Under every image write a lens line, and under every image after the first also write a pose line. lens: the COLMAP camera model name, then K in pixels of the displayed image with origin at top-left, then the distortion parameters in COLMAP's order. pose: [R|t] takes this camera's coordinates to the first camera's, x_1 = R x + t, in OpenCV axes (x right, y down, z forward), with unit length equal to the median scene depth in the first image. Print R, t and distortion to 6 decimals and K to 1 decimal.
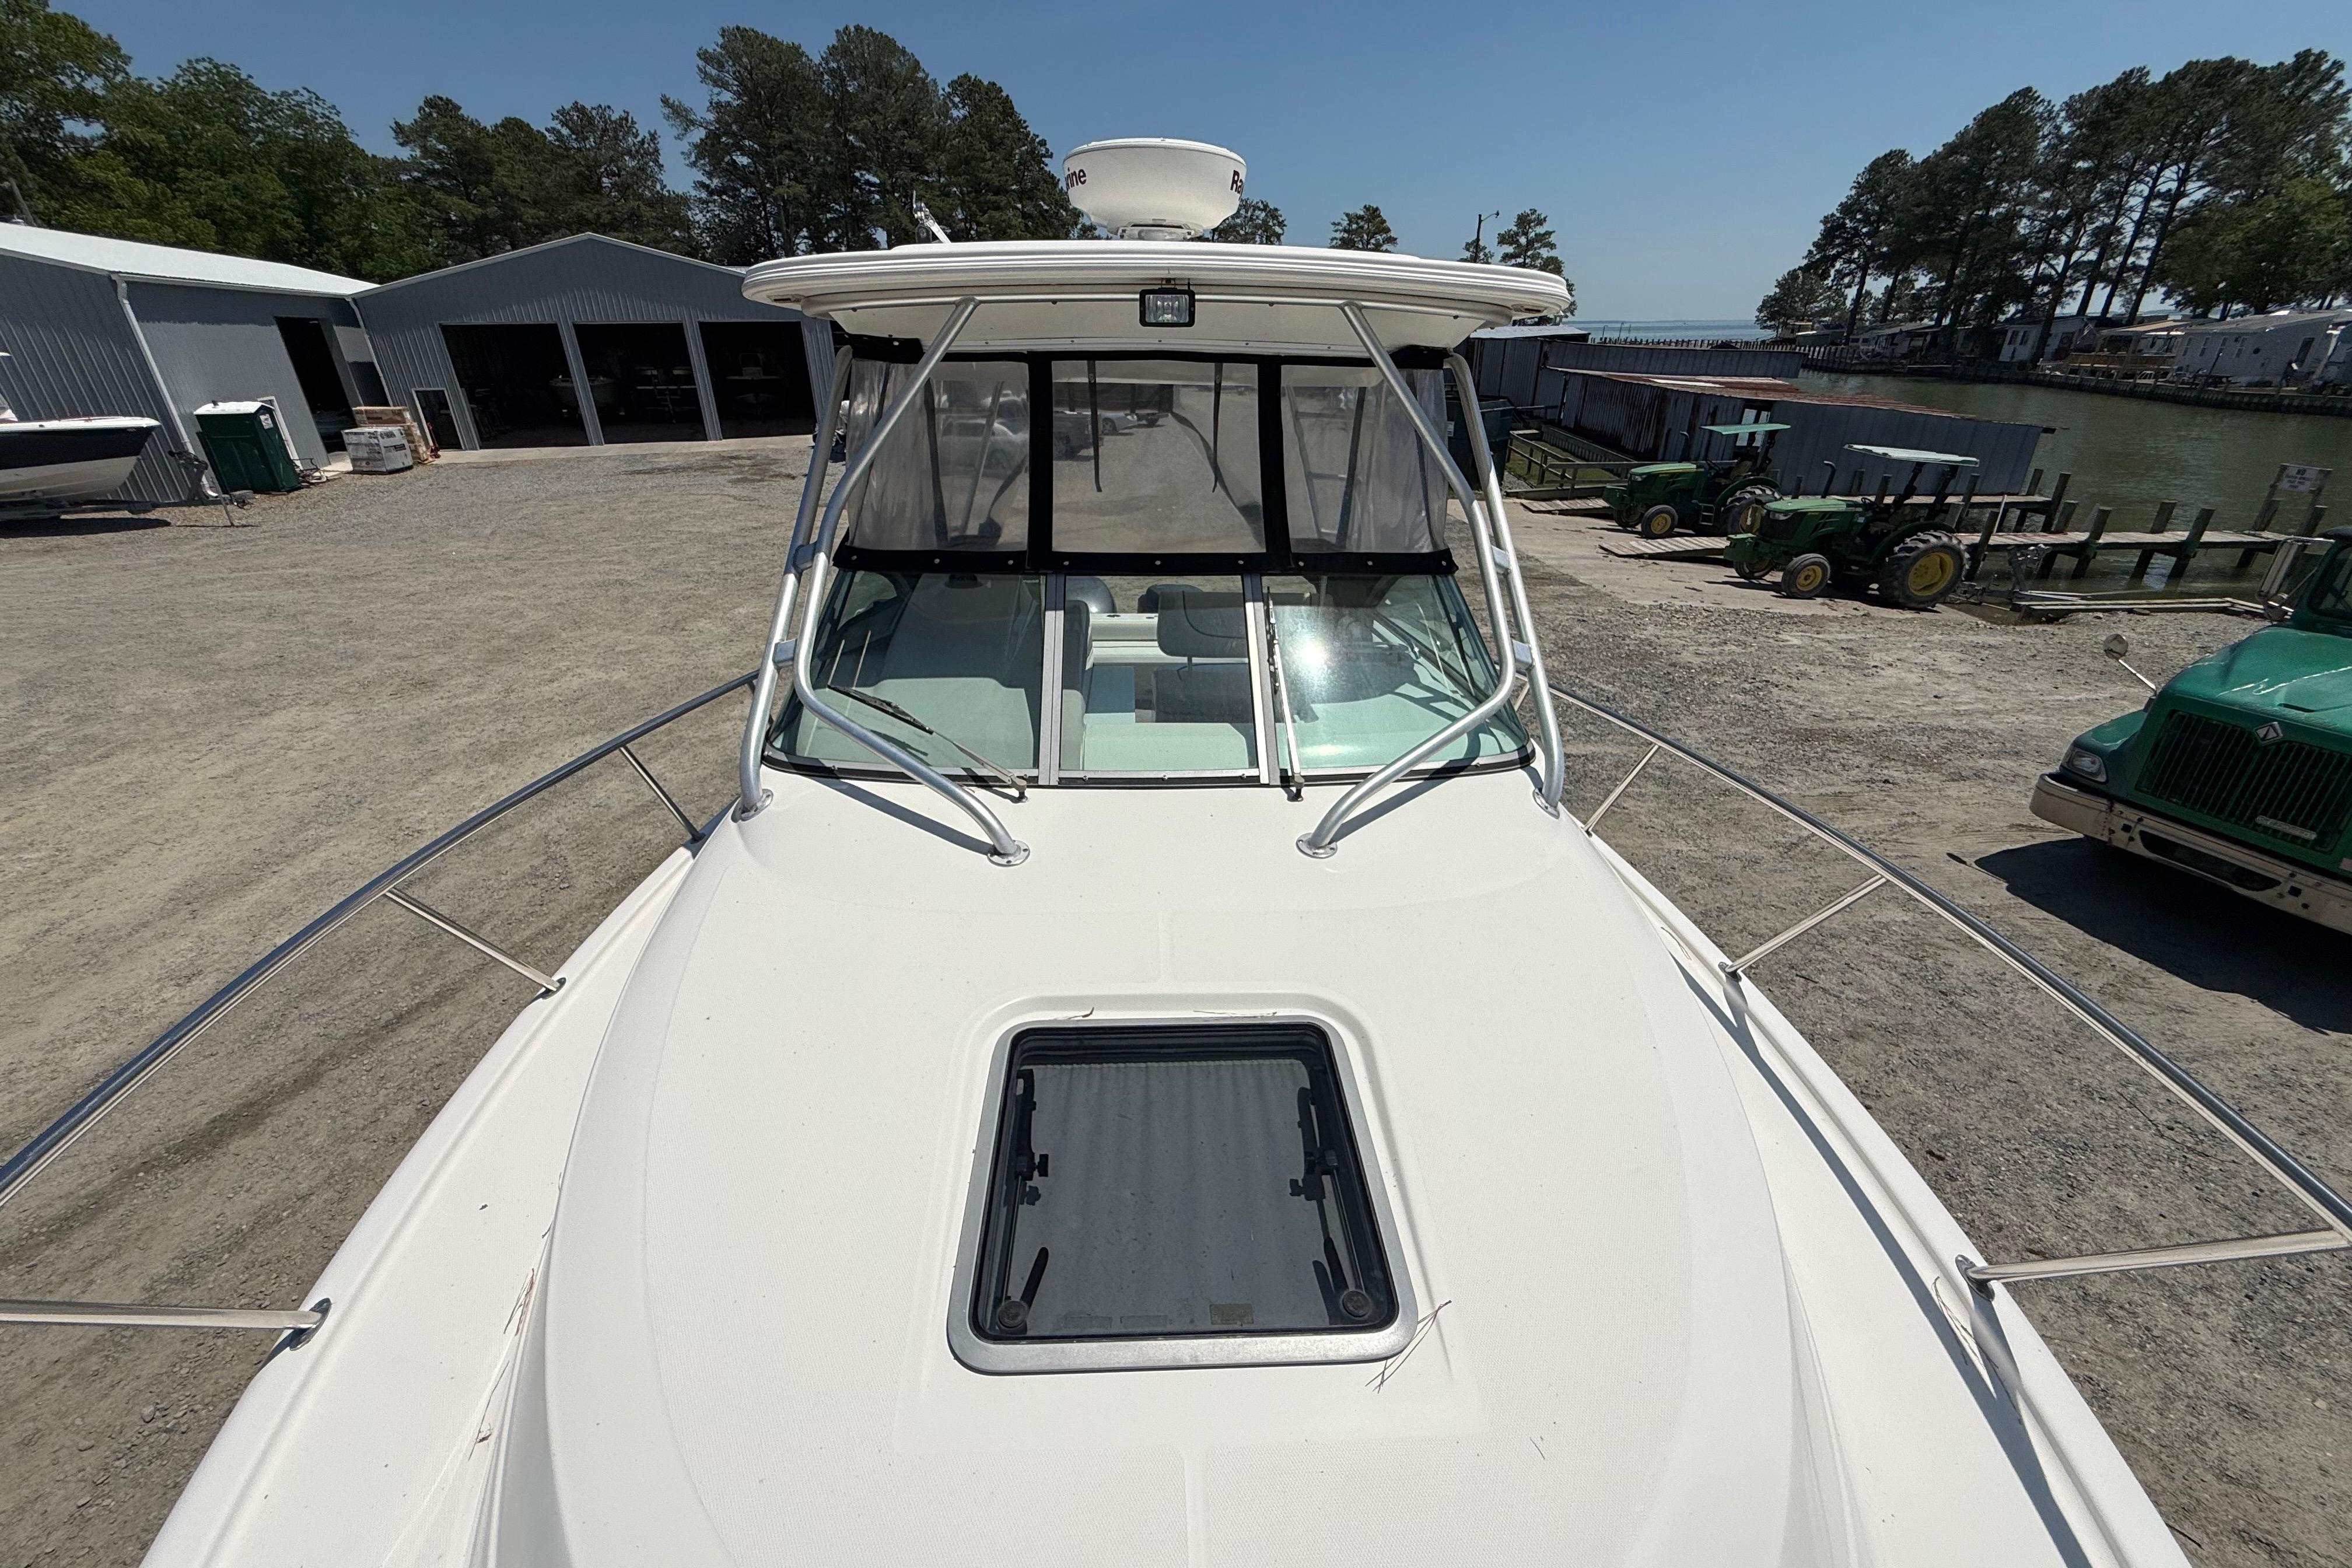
lens RADIAL K [[943.1, 0, 1171.3], [0, 943.1, 784.7], [0, 0, 1]] dist [0.003637, -0.000010]
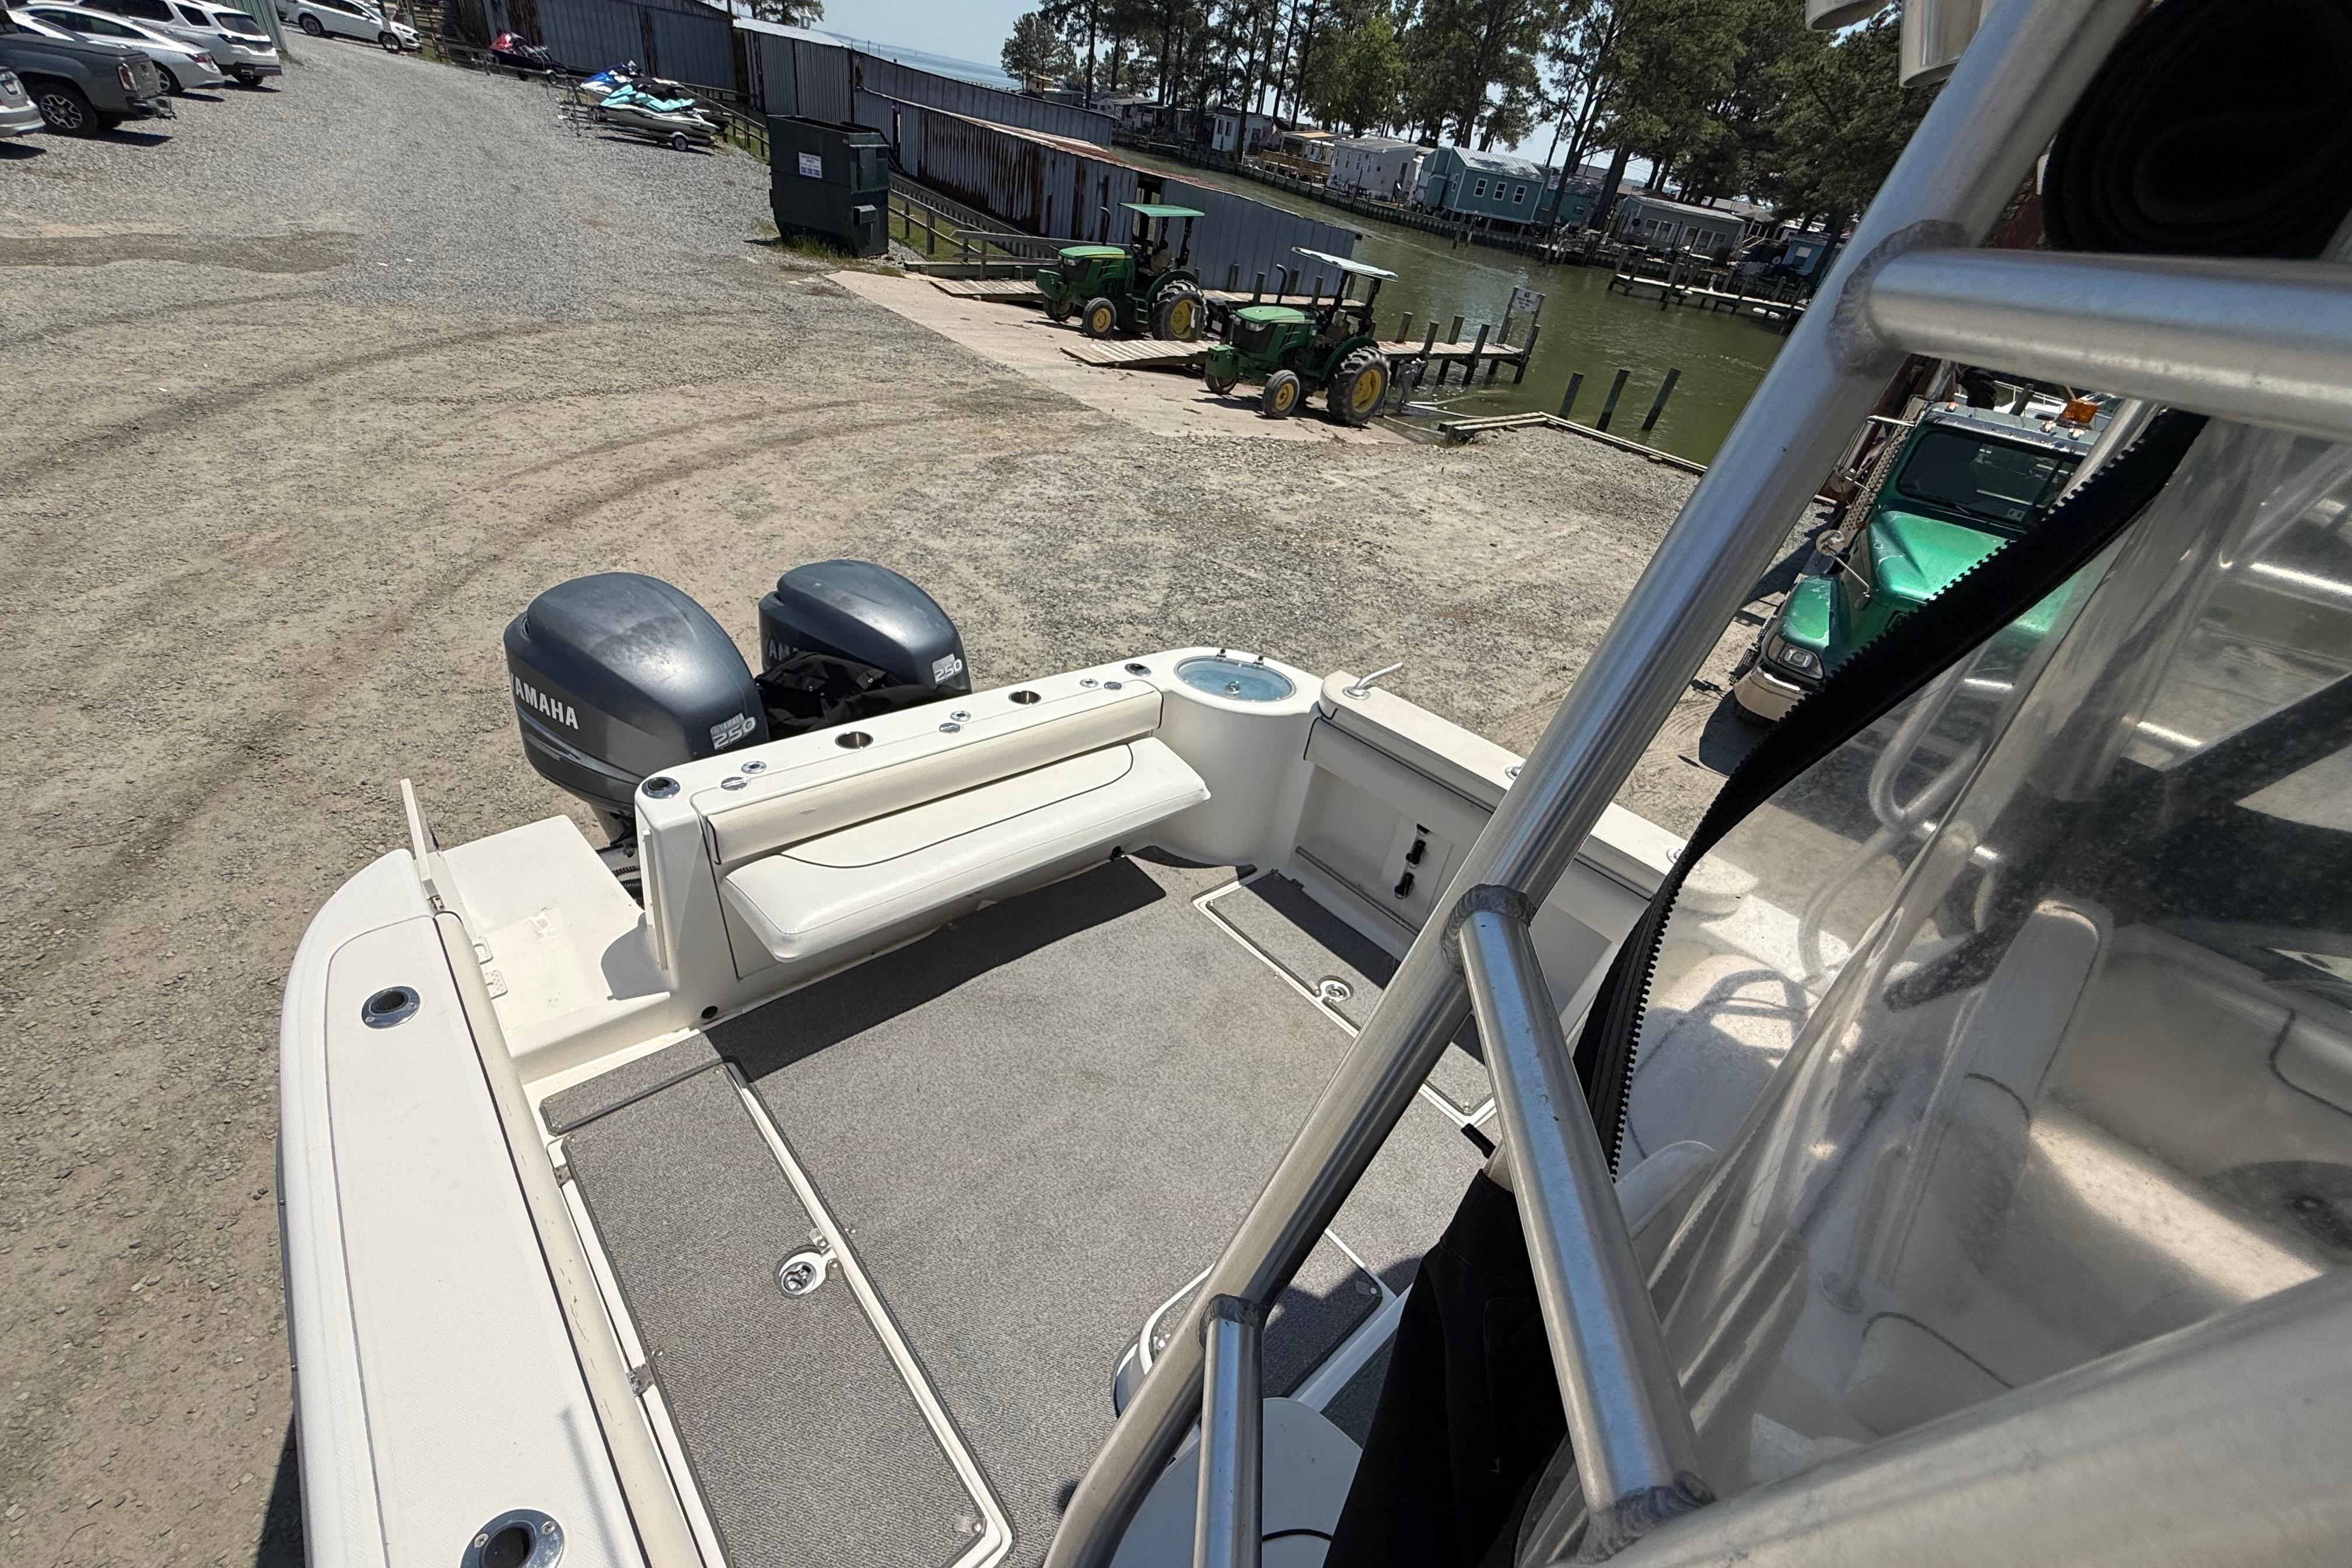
lens RADIAL K [[947.2, 0, 1165.2], [0, 947.2, 783.3], [0, 0, 1]] dist [0.002641, 0.000883]
pose [[0.776538, -0.253193, 0.576959, -0.057776], [0.119316, 0.958230, 0.259921, -0.074339], [-0.618670, -0.132998, 0.774312, 0.188722]]
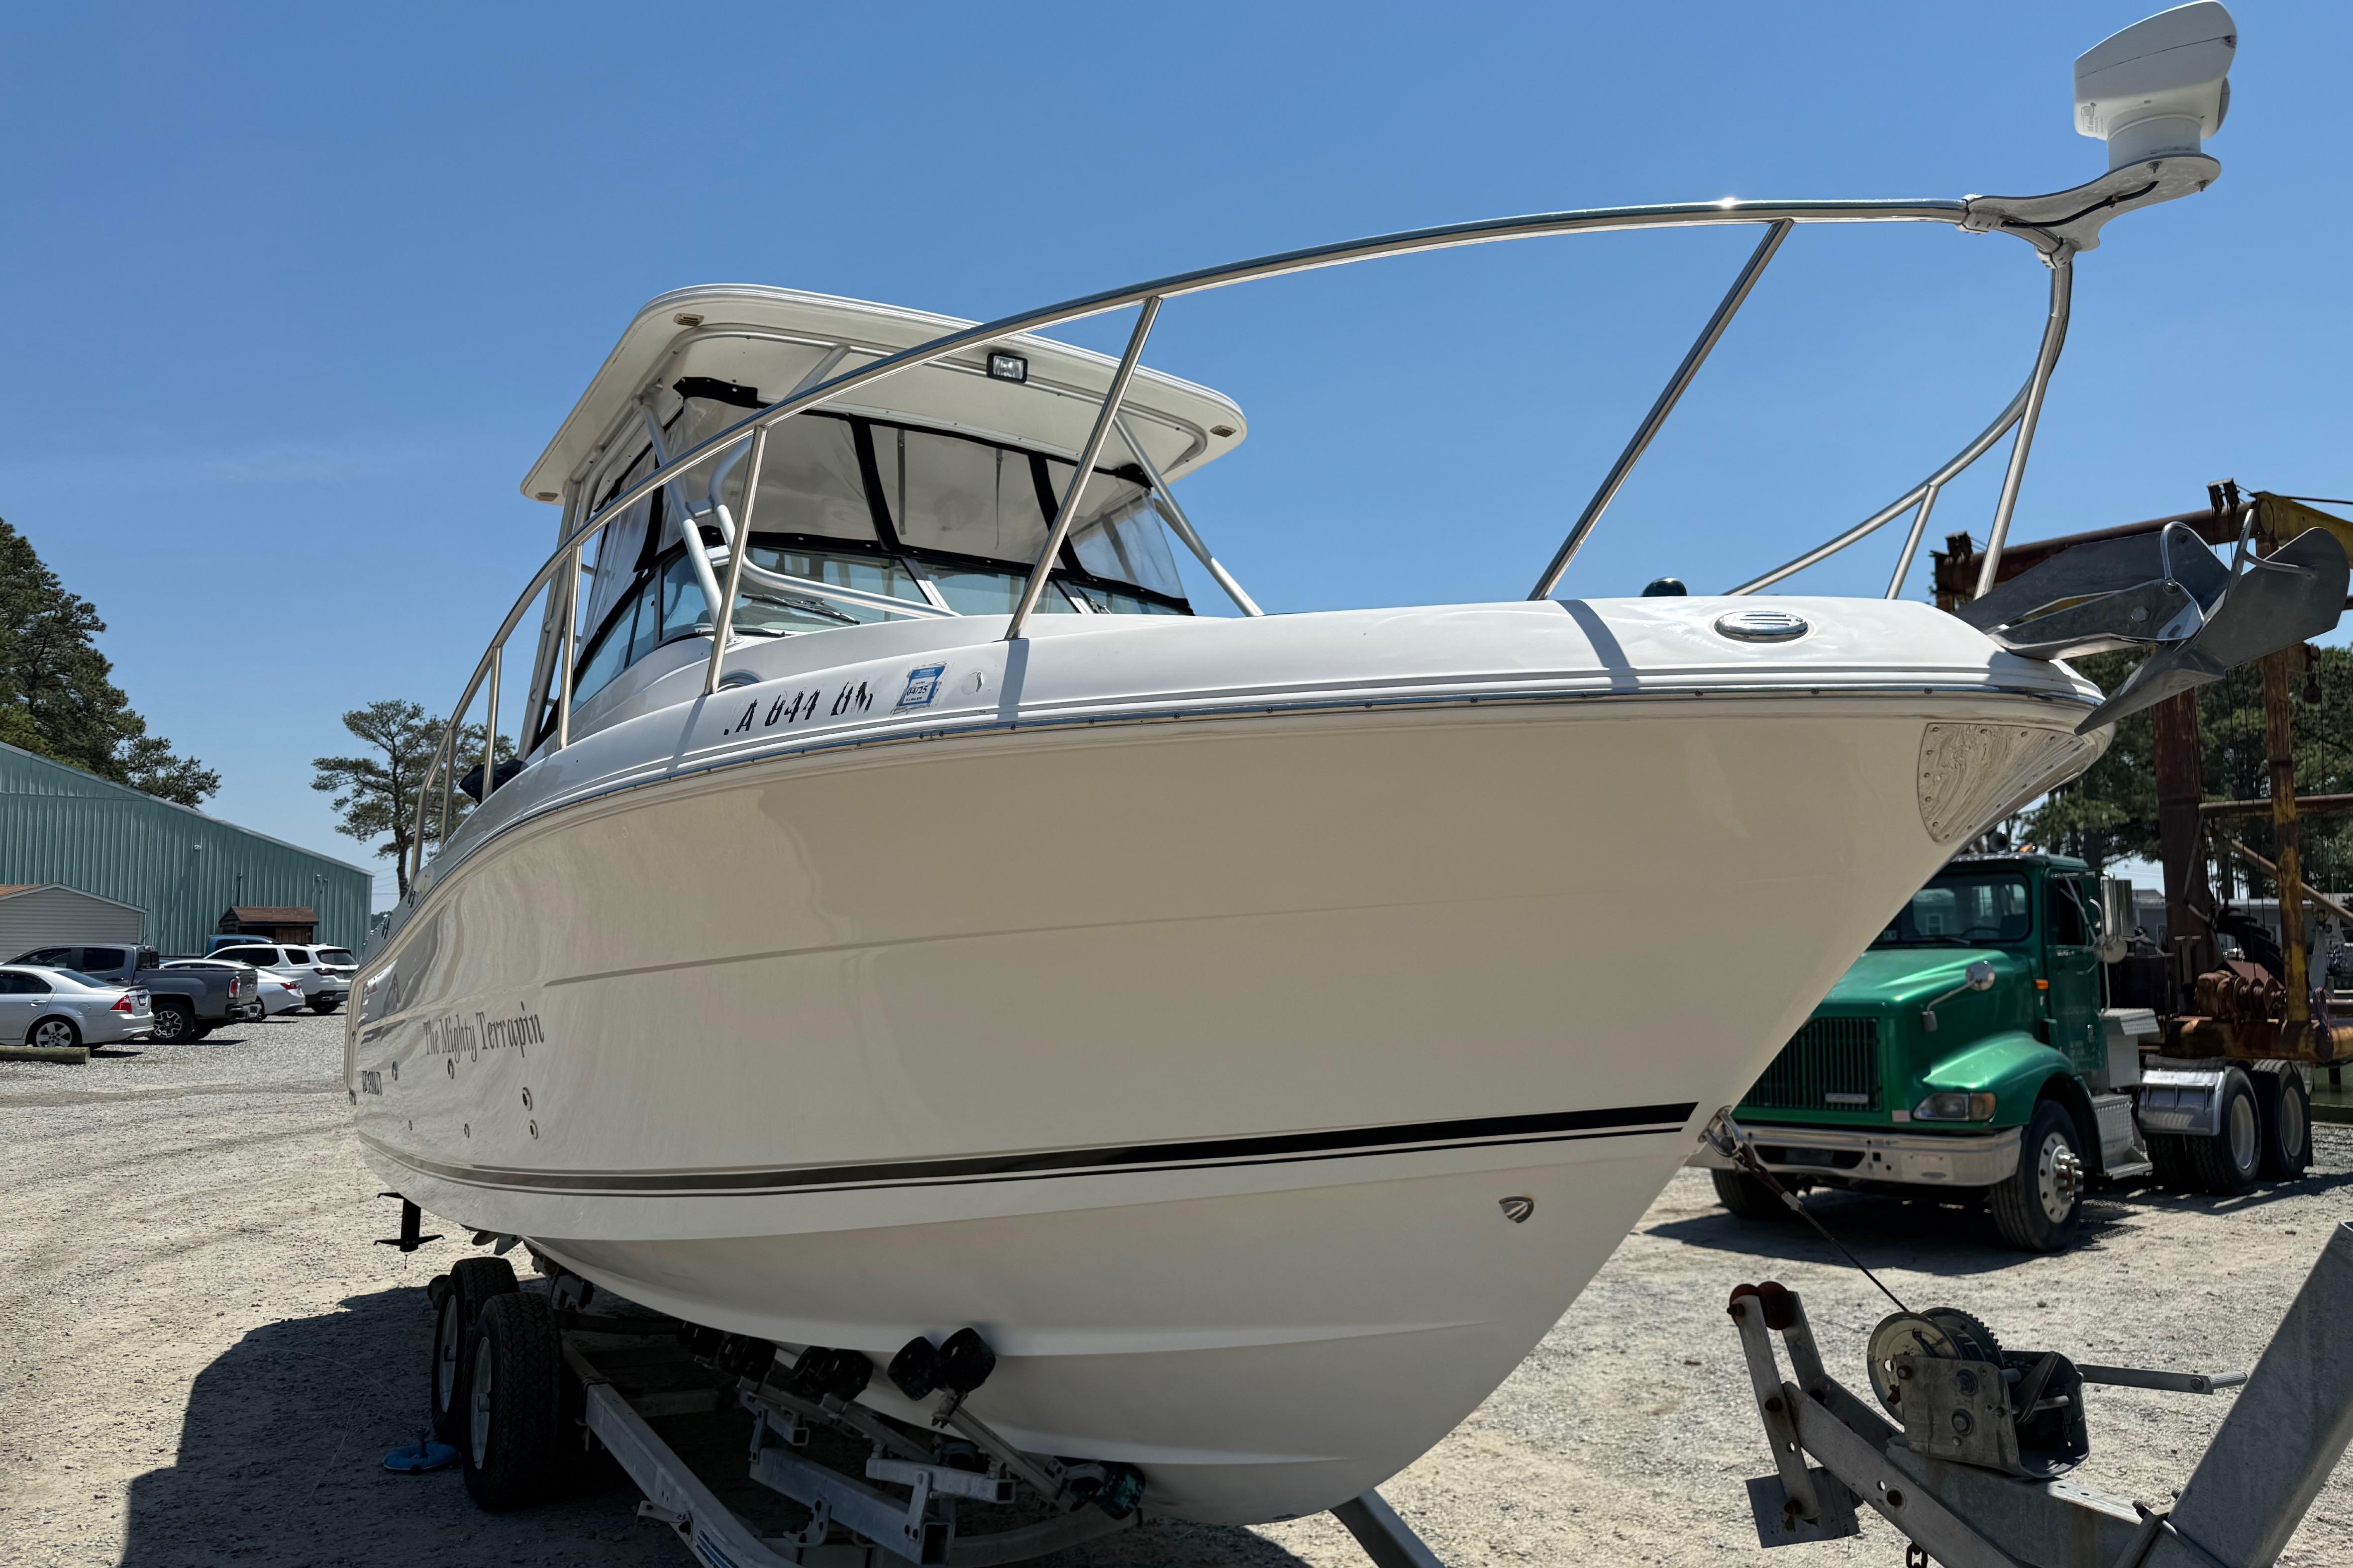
lens RADIAL K [[1660.9, 0, 1178.9], [0, 1660.9, 795.6], [0, 0, 1]] dist [0.056713, -0.076130]
pose [[0.881083, 0.047302, 0.470590, -0.091067], [0.198245, 0.866426, -0.458263, 0.122185], [-0.429408, 0.497060, 0.754016, -0.065294]]
